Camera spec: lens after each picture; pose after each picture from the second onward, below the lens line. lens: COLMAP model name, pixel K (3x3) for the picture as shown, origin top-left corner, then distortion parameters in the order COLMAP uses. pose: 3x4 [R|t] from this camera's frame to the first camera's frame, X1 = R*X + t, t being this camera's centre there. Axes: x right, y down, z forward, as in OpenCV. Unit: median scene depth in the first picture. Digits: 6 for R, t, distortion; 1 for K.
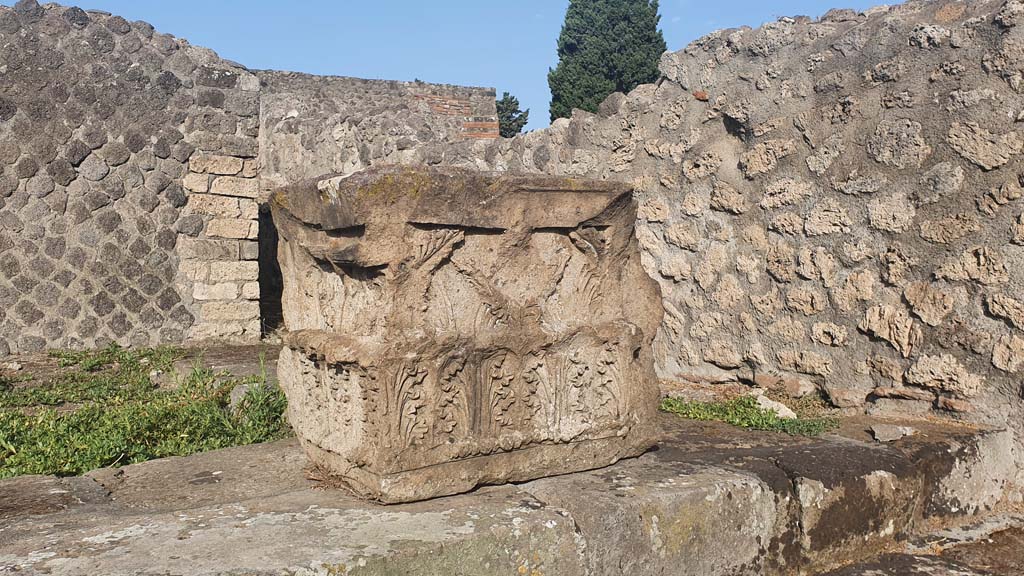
lens RADIAL K [[816.5, 0, 512.0], [0, 816.5, 288.0], [0, 0, 1]] dist [0.003859, -0.006310]
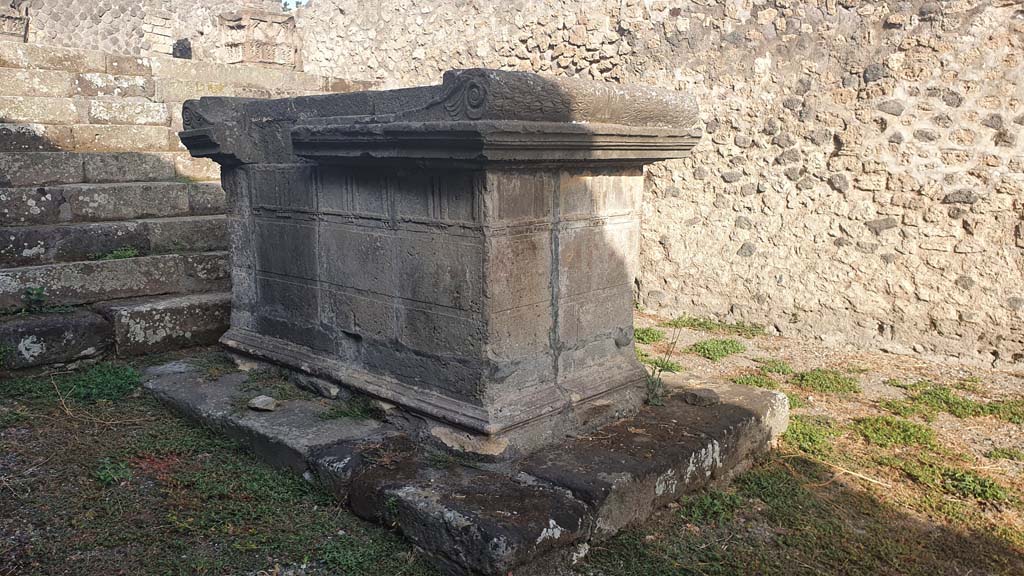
lens RADIAL K [[816.5, 0, 512.0], [0, 816.5, 288.0], [0, 0, 1]] dist [0.003859, -0.006310]
pose [[0.973143, -0.018286, 0.229474, 0.172525], [-0.002882, 0.995794, 0.091572, 0.699775], [-0.230183, -0.089774, 0.968998, -2.826802]]
